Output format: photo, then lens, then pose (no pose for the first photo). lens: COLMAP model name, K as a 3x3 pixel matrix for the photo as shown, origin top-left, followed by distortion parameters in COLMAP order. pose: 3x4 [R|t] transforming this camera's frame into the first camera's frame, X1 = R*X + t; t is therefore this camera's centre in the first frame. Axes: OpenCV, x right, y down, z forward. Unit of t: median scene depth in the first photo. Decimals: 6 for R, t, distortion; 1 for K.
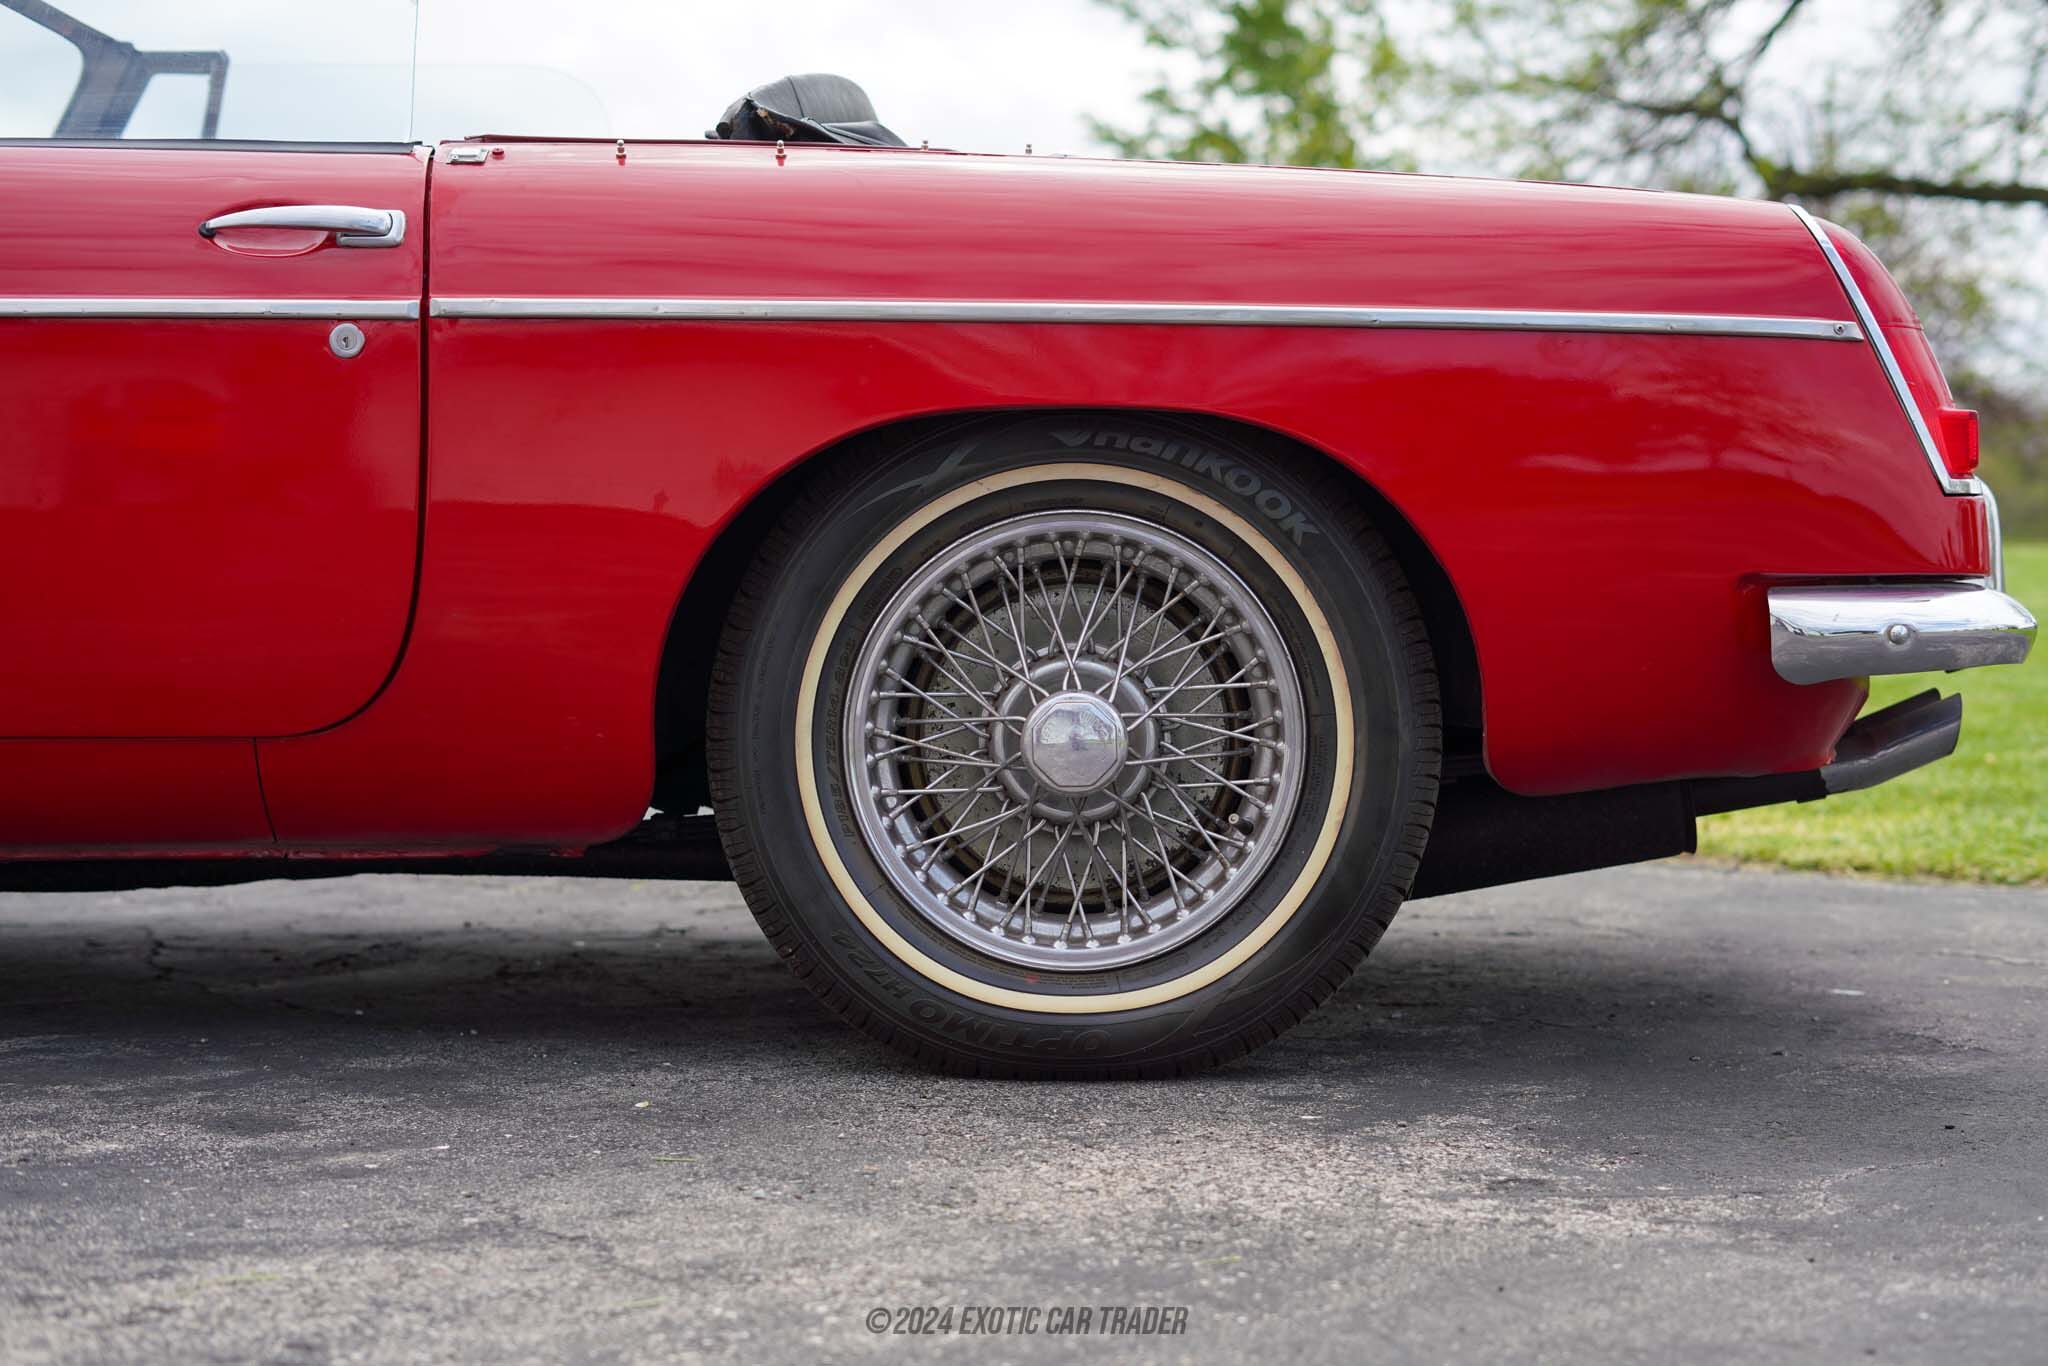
lens RADIAL K [[4097.8, 0, 1024.0], [0, 4097.8, 683.0], [0, 0, 1]] dist [-0.104265, 0.446887]
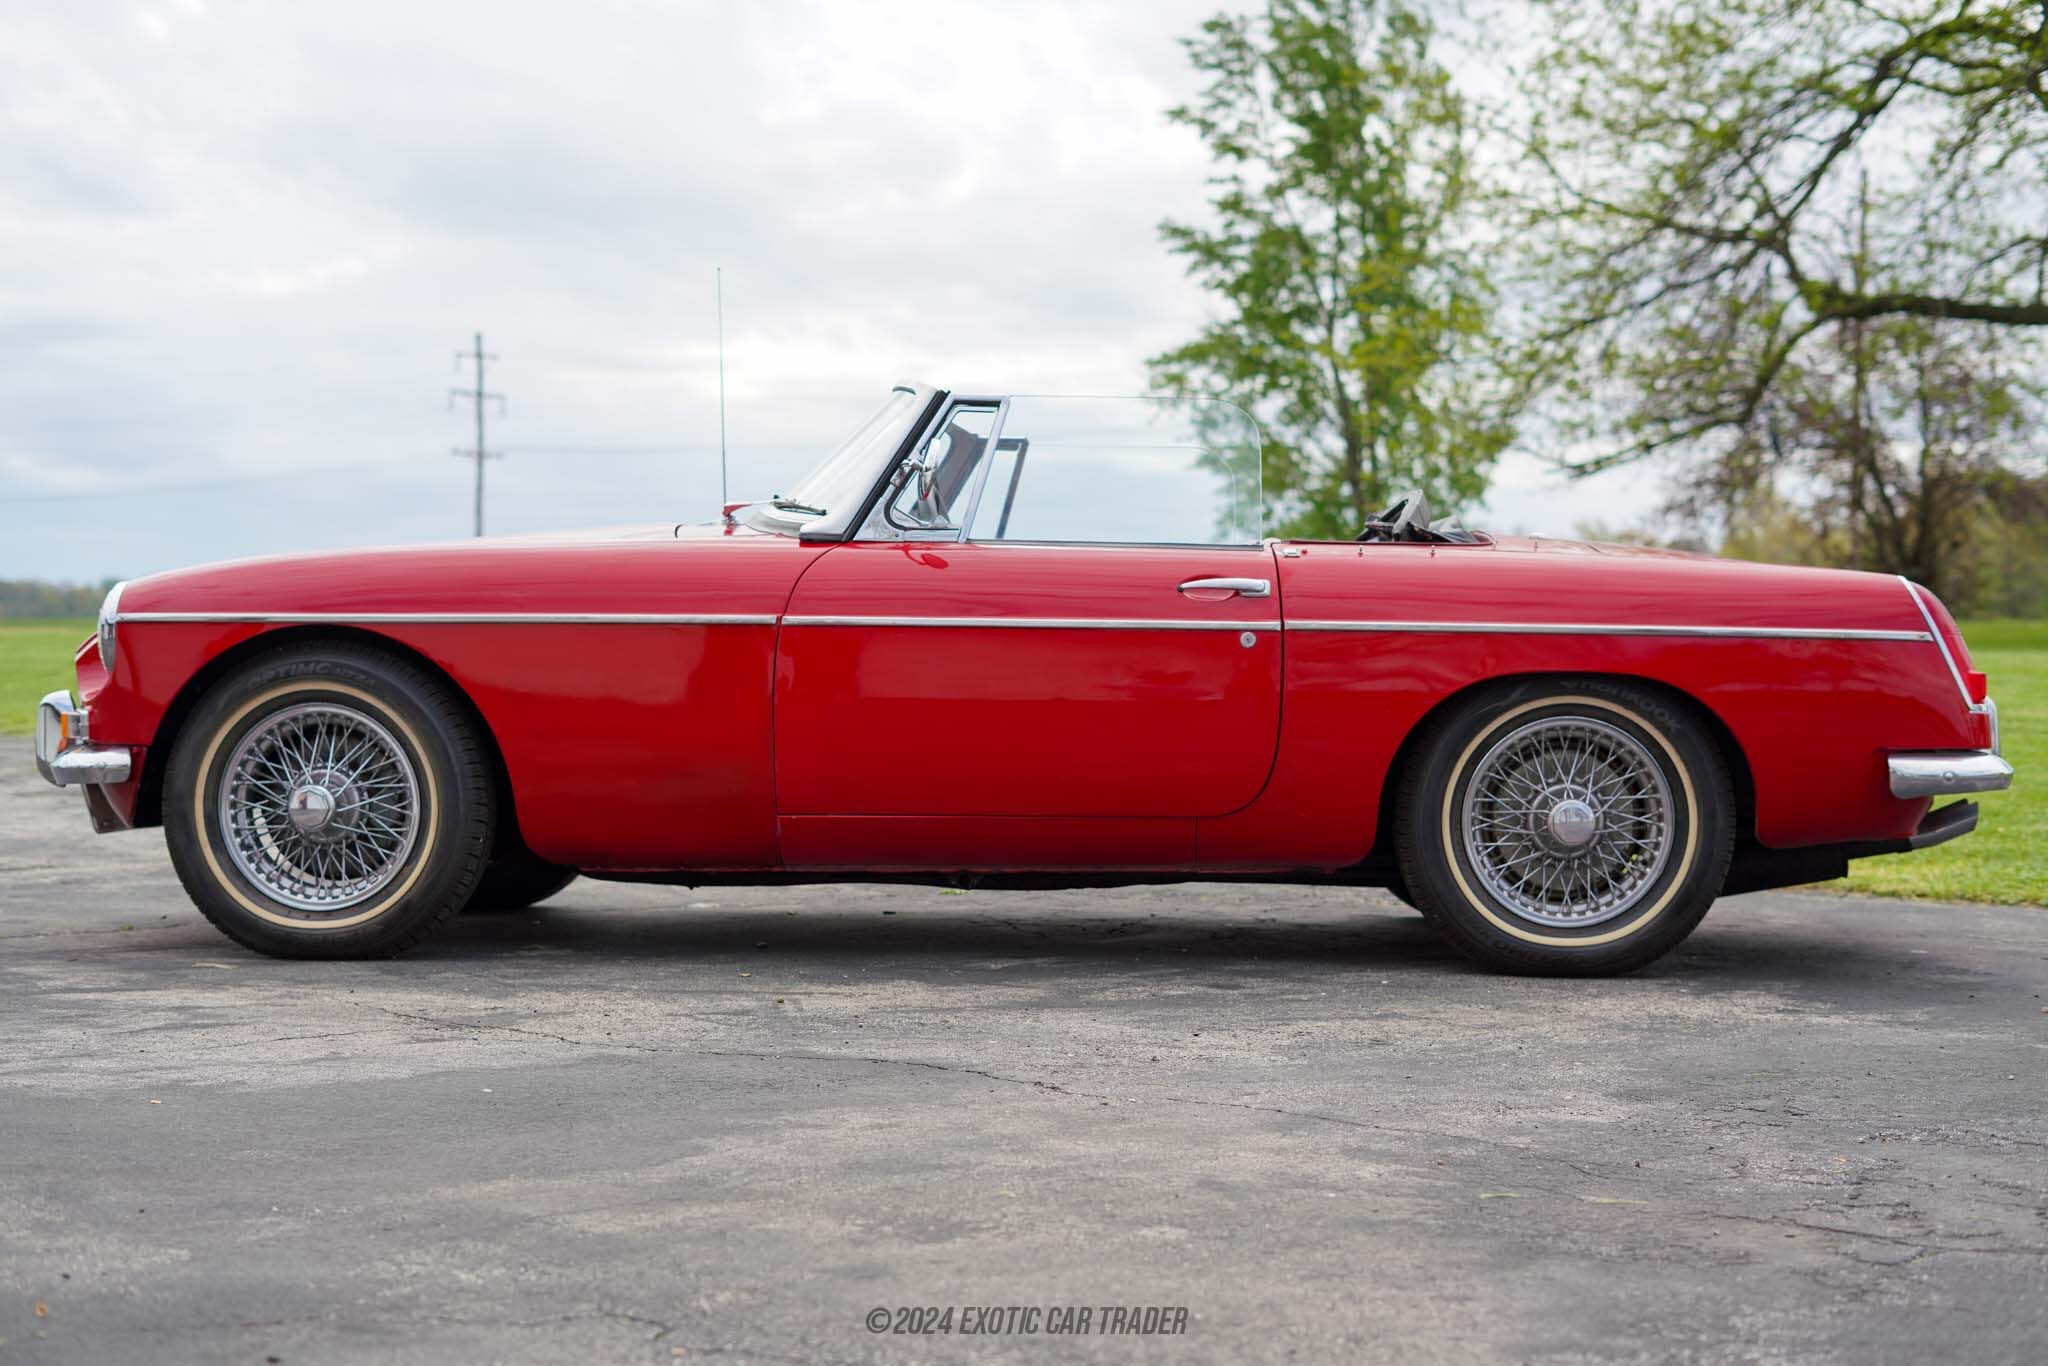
lens RADIAL K [[3927.8, 0, 1024.0], [0, 3927.8, 683.0], [0, 0, 1]] dist [0.029957, 0.052055]
pose [[0.999871, 0.005863, -0.014979, -0.244294], [-0.006103, 0.999852, -0.016078, -0.024146], [0.014882, 0.016167, 0.999759, -1.091811]]
